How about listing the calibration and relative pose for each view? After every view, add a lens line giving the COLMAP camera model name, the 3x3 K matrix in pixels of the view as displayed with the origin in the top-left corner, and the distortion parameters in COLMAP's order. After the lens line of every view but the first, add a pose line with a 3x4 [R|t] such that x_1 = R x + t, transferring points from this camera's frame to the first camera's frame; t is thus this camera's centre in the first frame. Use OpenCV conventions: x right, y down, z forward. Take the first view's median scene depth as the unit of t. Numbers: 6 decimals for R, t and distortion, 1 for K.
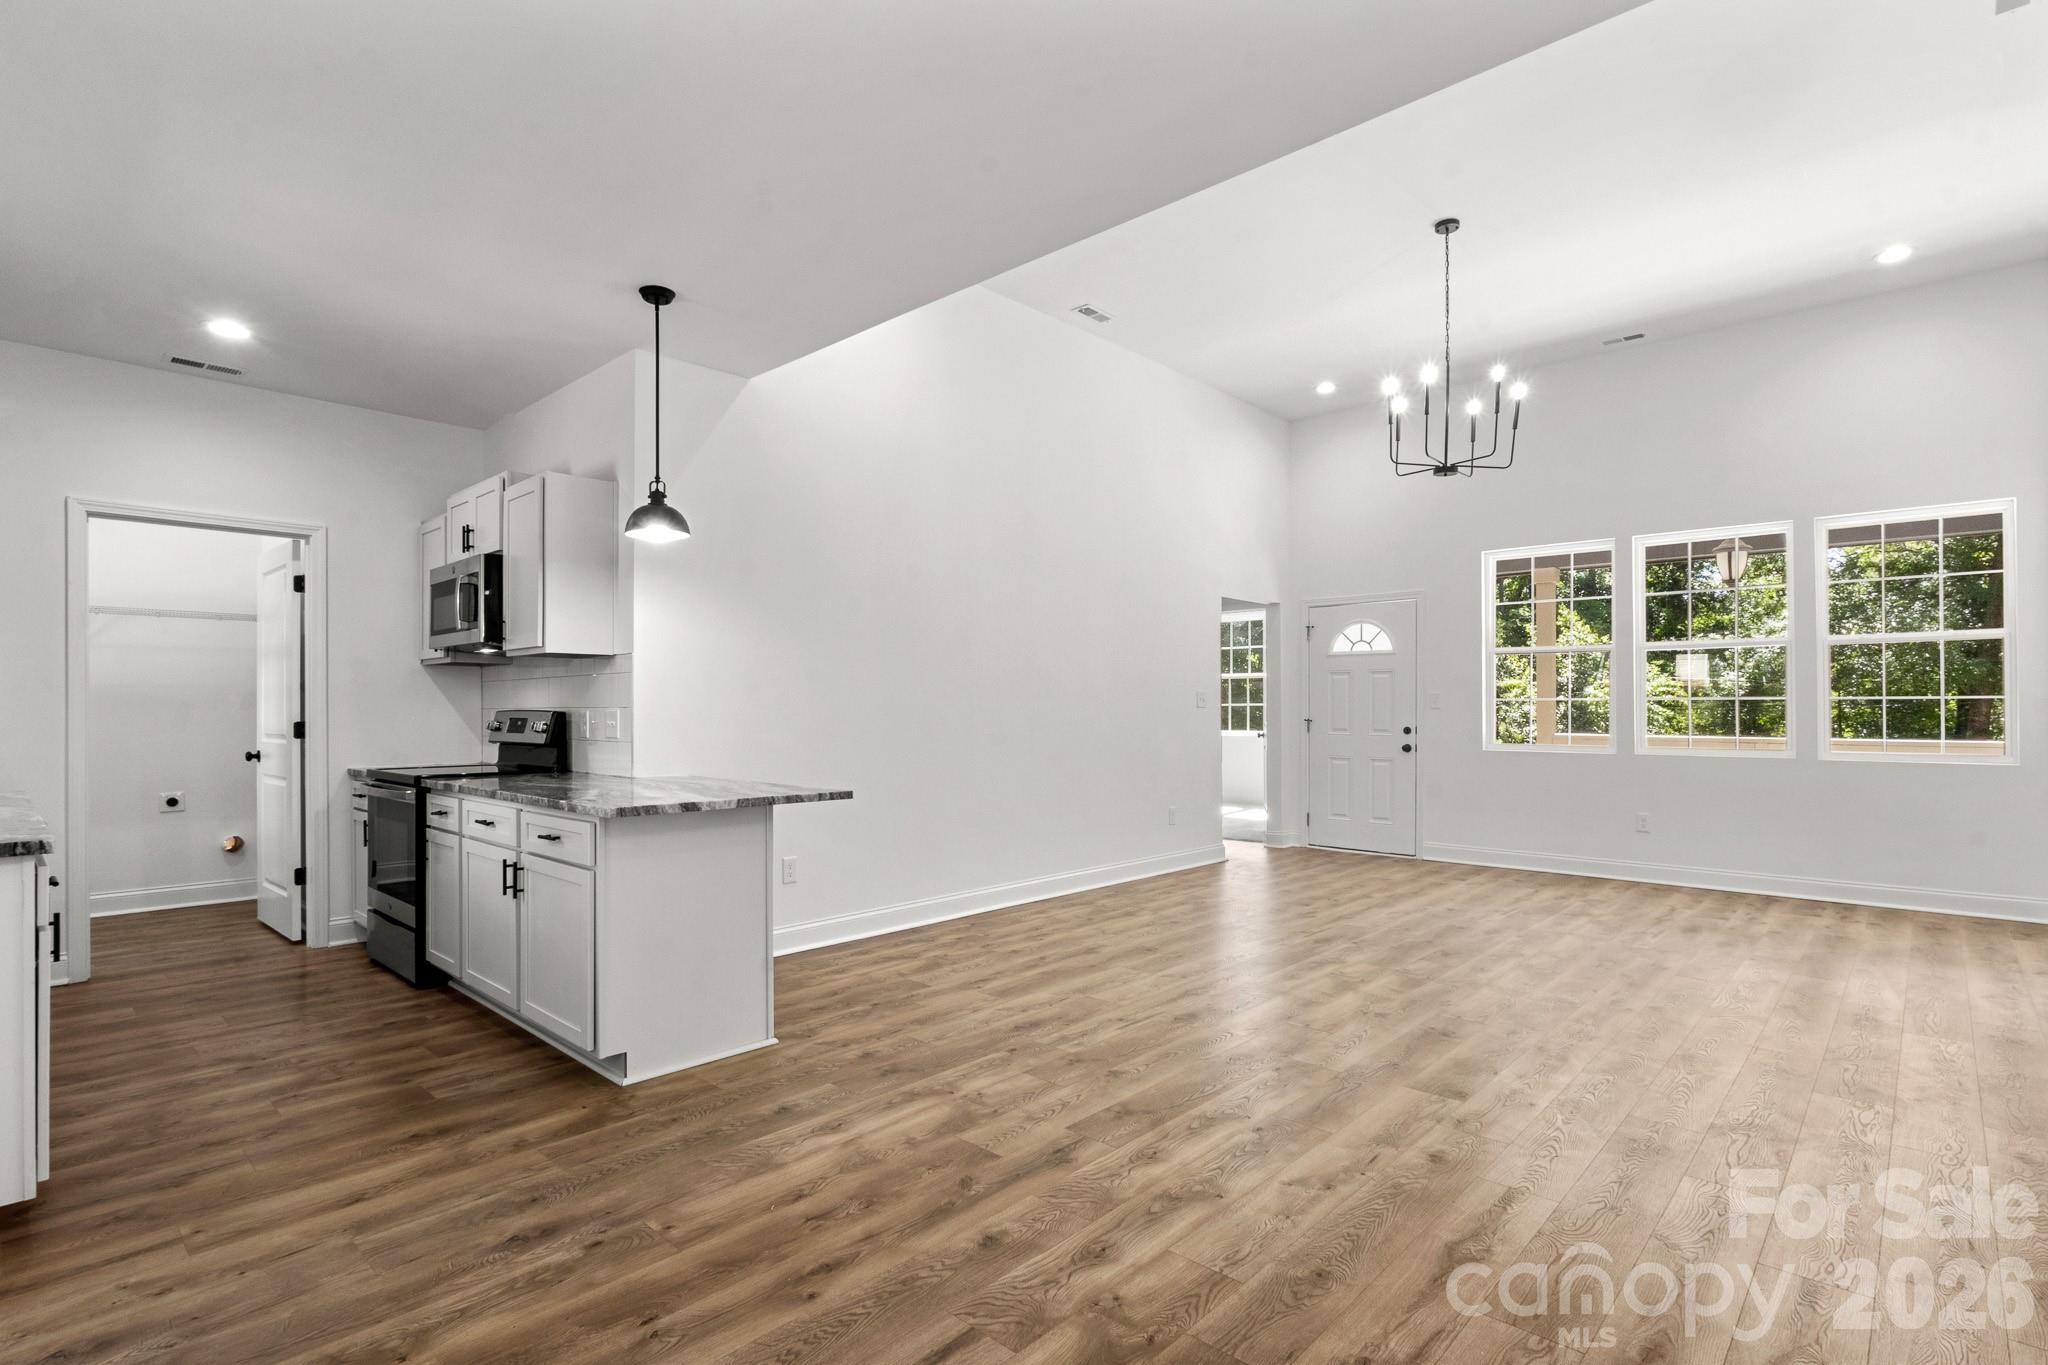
lens RADIAL K [[992.4, 0, 1028.0], [0, 992.4, 700.3], [0, 0, 1]] dist [-0.001152, -0.000399]
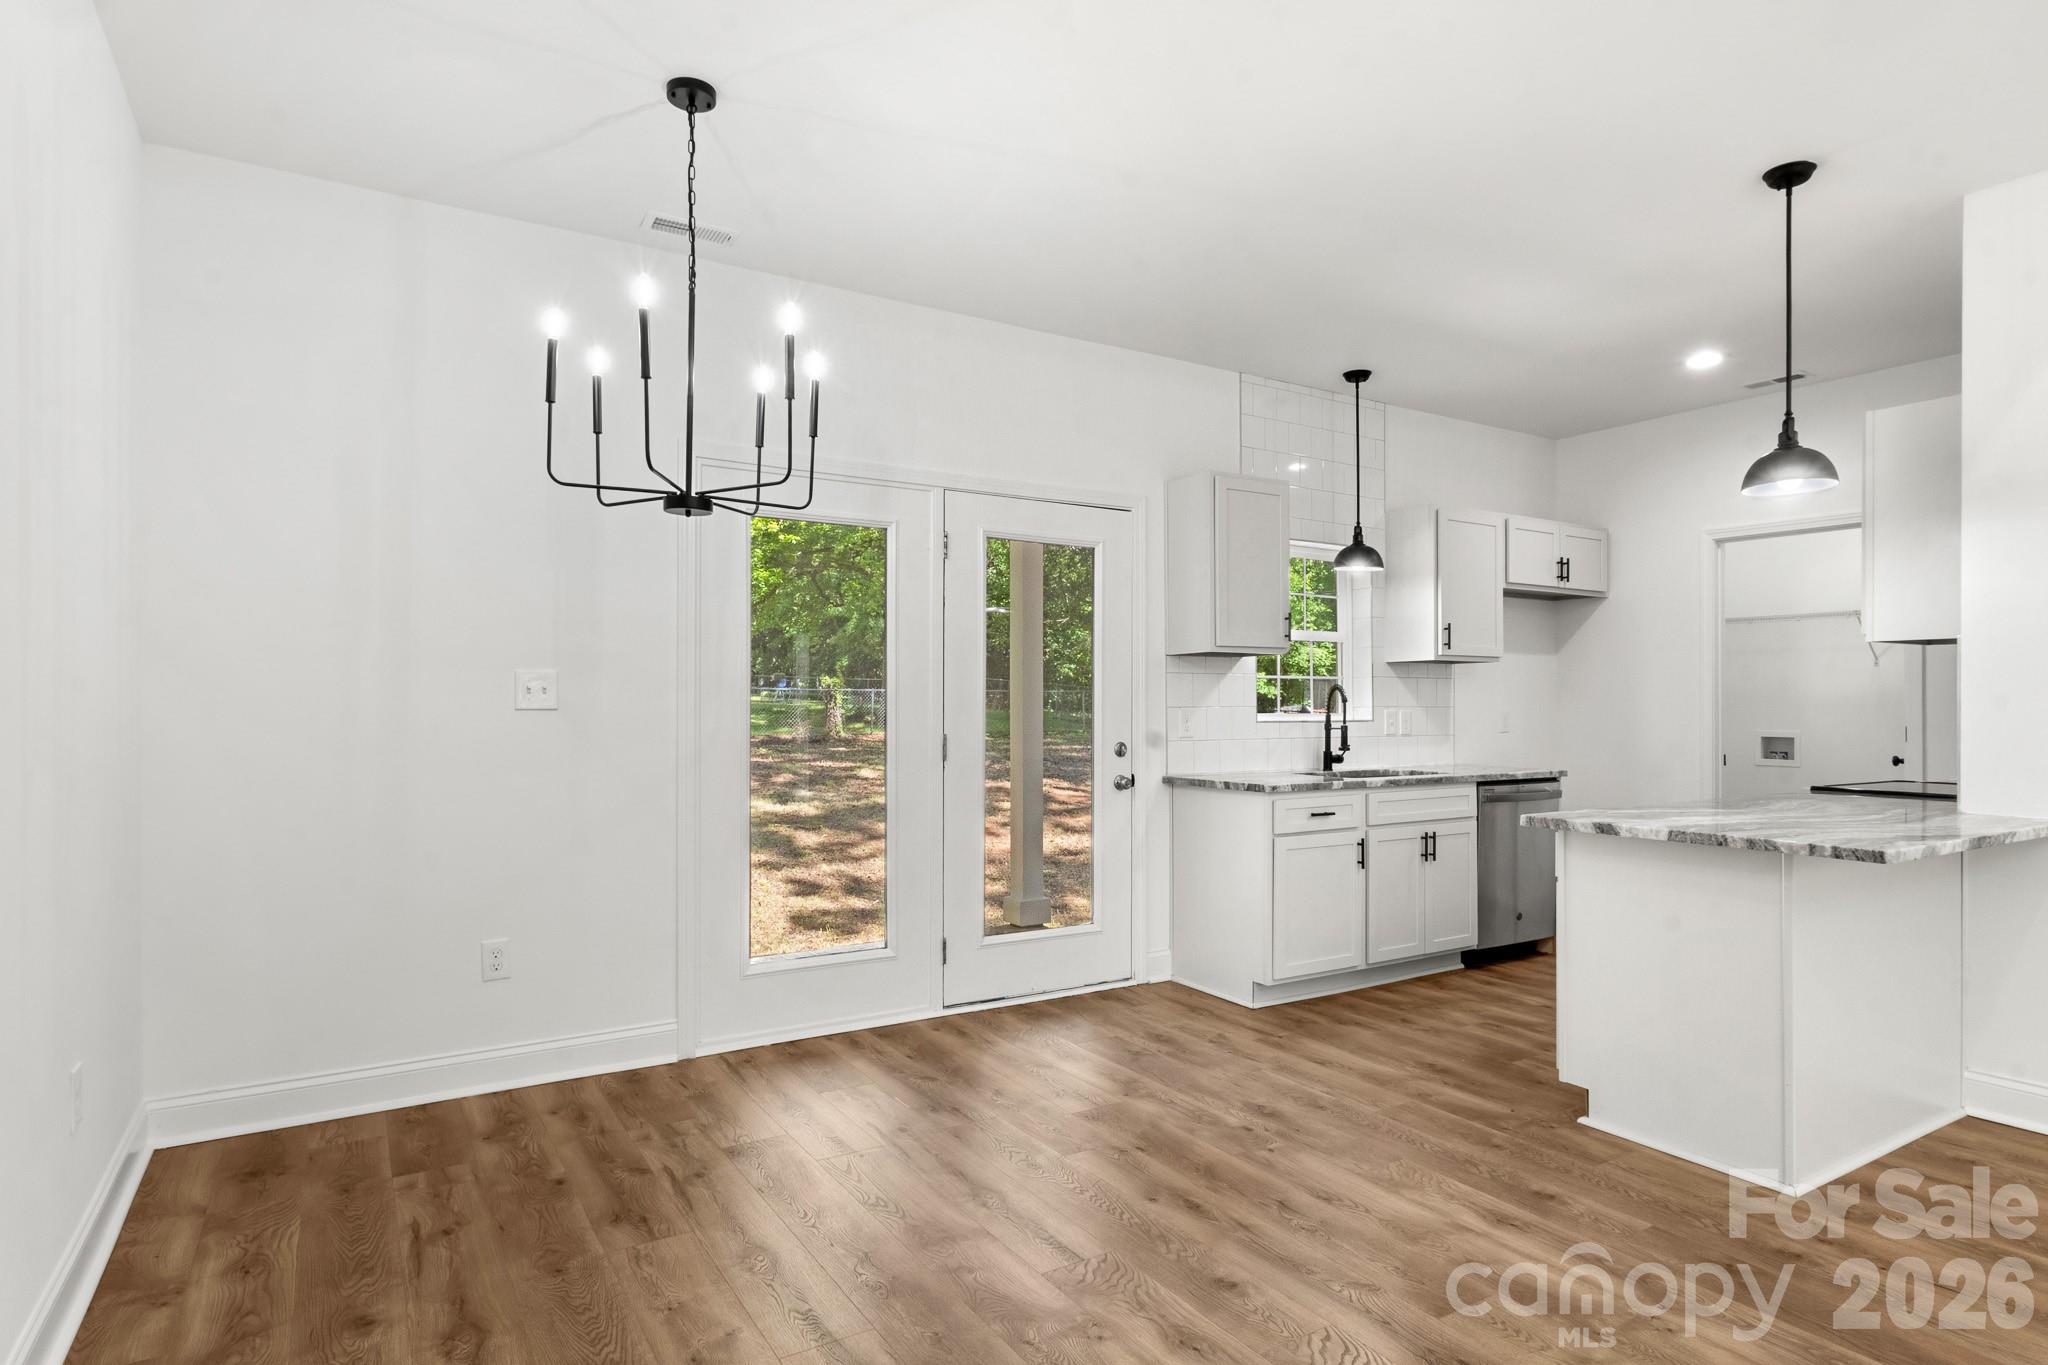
lens RADIAL K [[1107.0, 0, 1015.3], [0, 1107.0, 696.1], [0, 0, 1]] dist [-0.000916, 0.002608]
pose [[-0.267079, -0.003436, -0.963669, 0.549921], [0.006567, 0.999964, -0.005385, -0.004906], [0.963652, -0.007766, -0.267047, 0.582973]]
